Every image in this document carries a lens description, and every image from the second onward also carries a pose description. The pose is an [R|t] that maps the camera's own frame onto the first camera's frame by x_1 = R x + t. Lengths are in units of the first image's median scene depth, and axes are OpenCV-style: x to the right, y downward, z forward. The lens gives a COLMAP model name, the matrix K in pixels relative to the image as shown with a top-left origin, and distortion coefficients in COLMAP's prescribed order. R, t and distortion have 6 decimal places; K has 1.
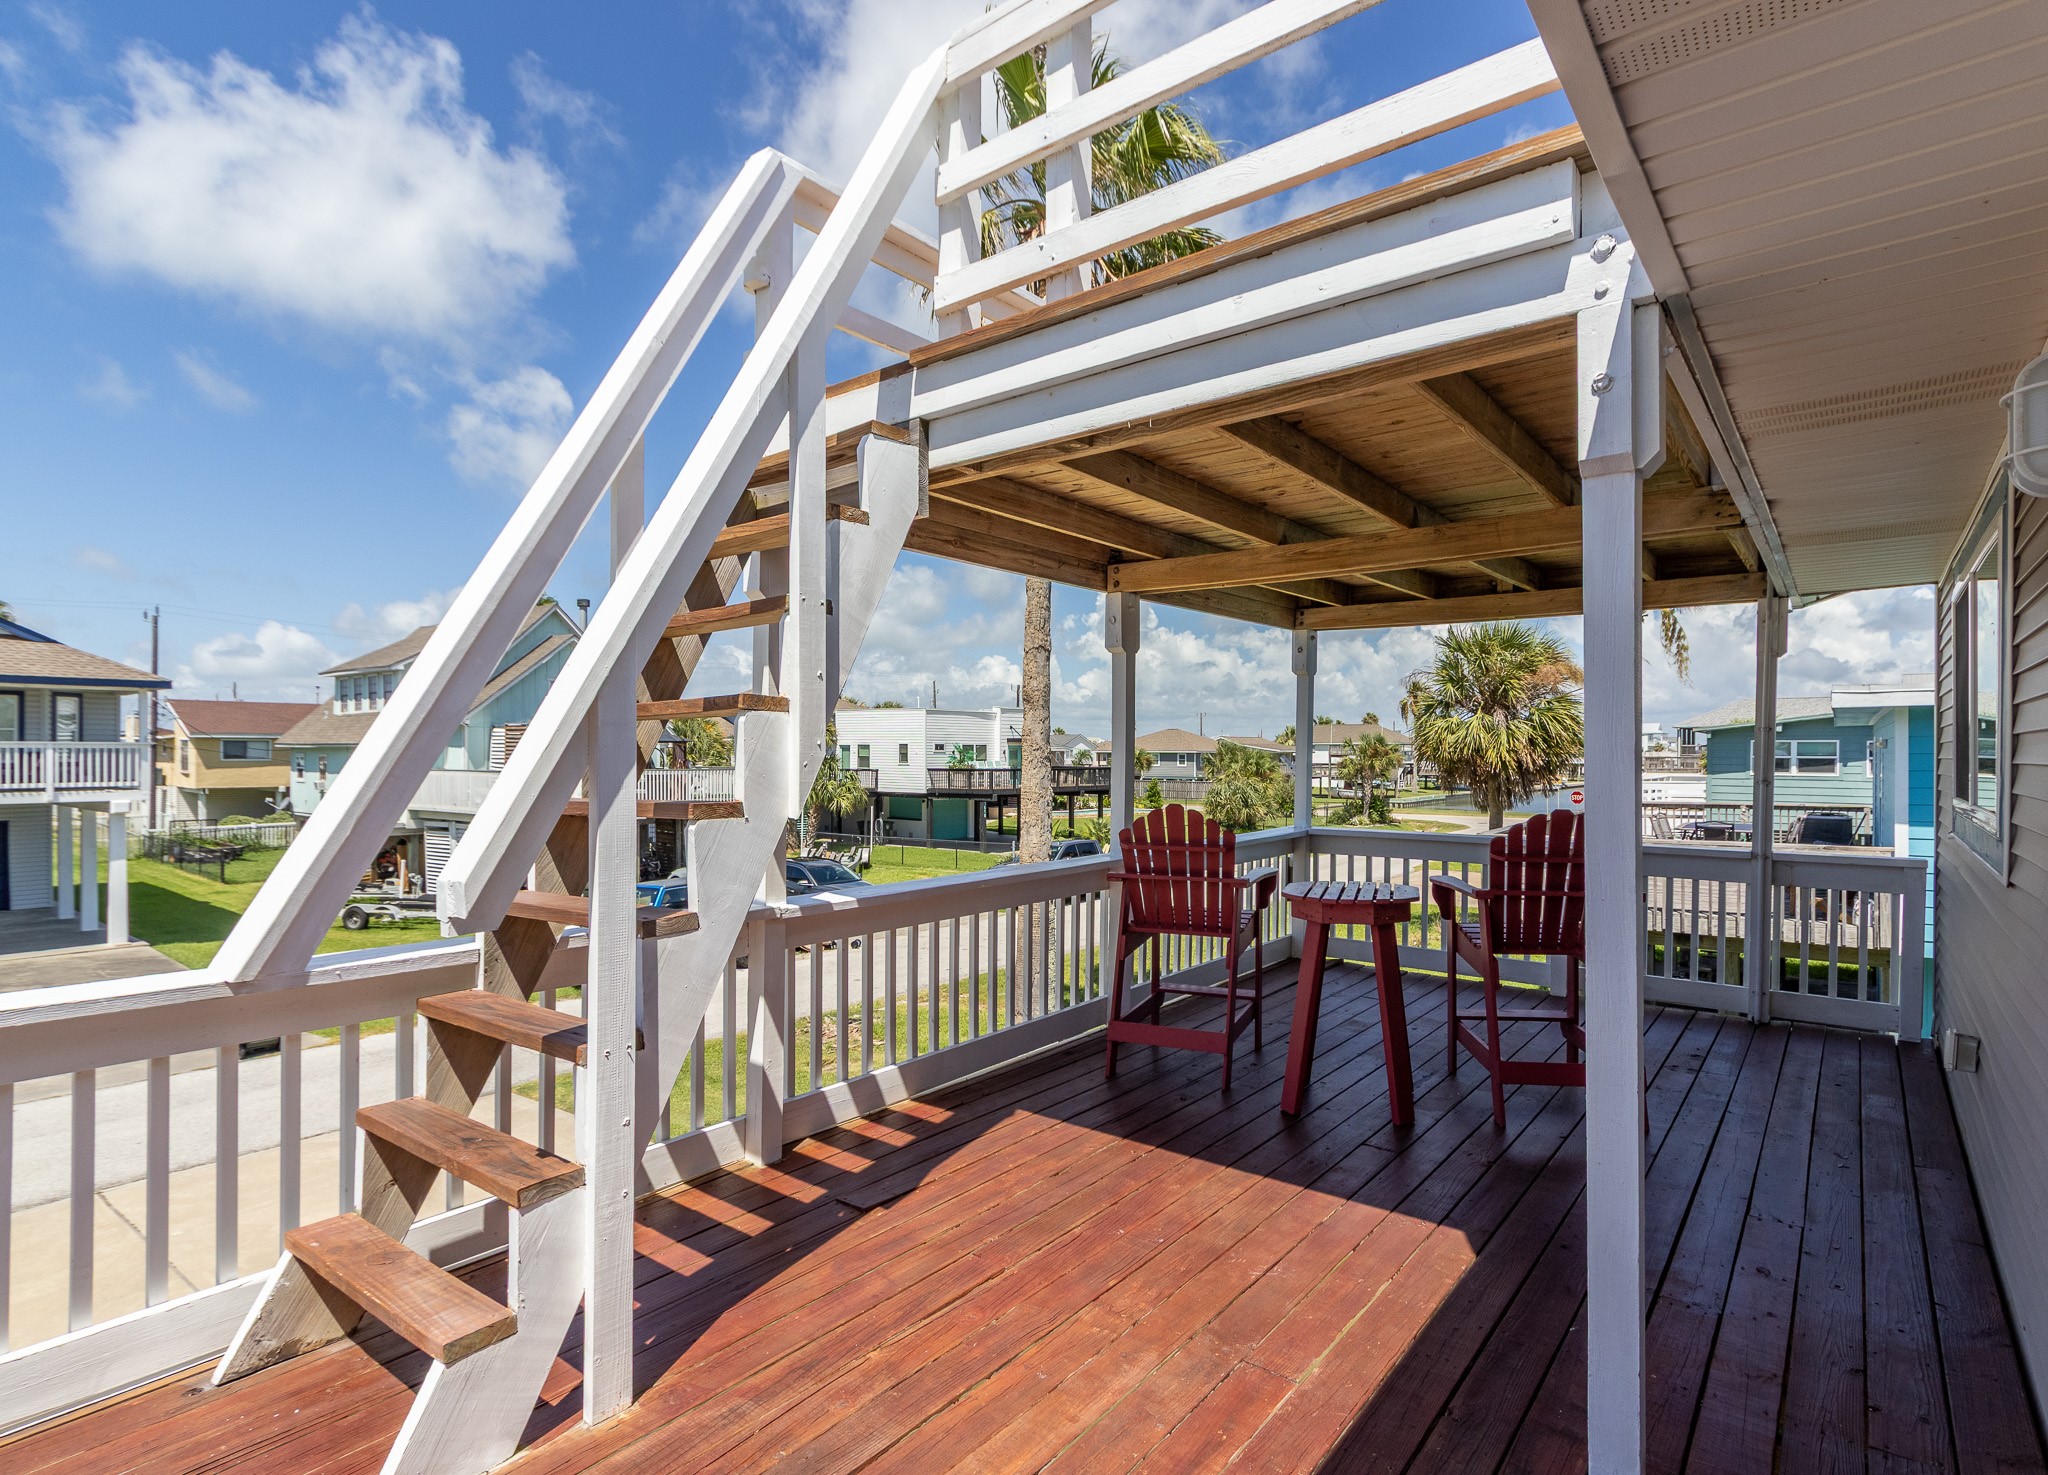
lens RADIAL K [[1035.0, 0, 1108.9], [0, 1035.0, 762.2], [0, 0, 1]] dist [0.002909, -0.001617]
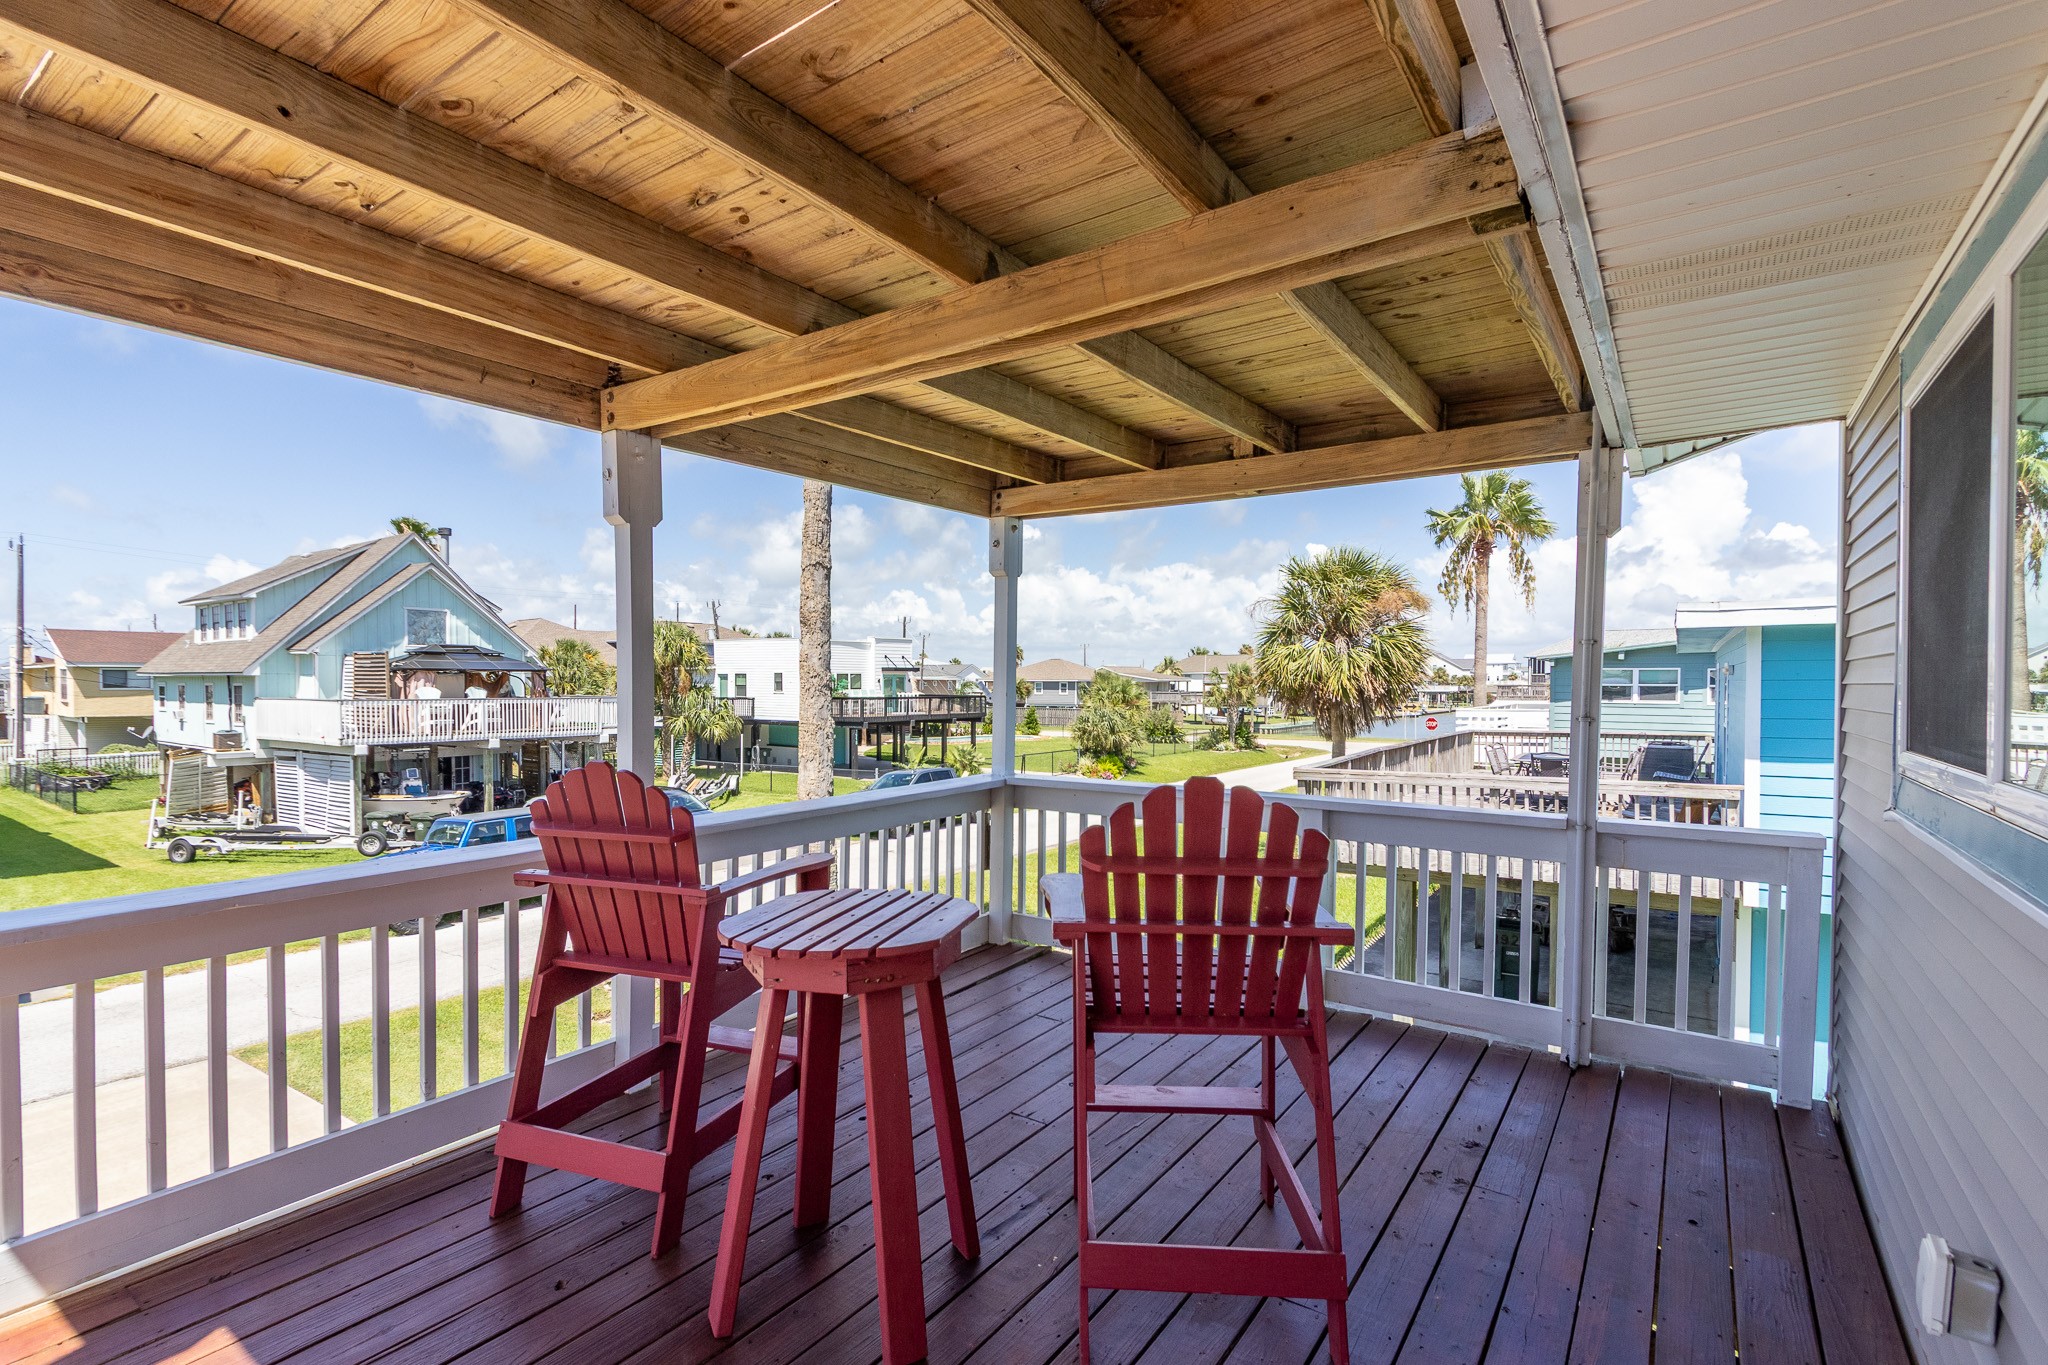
lens RADIAL K [[935.6, 0, 1052.2], [0, 935.6, 707.4], [0, 0, 1]] dist [0.005475, -0.001702]
pose [[0.999650, -0.001236, 0.026410, 0.076382], [0.000754, 0.999834, 0.018231, -0.000085], [-0.026429, -0.018205, 0.999485, 0.113191]]
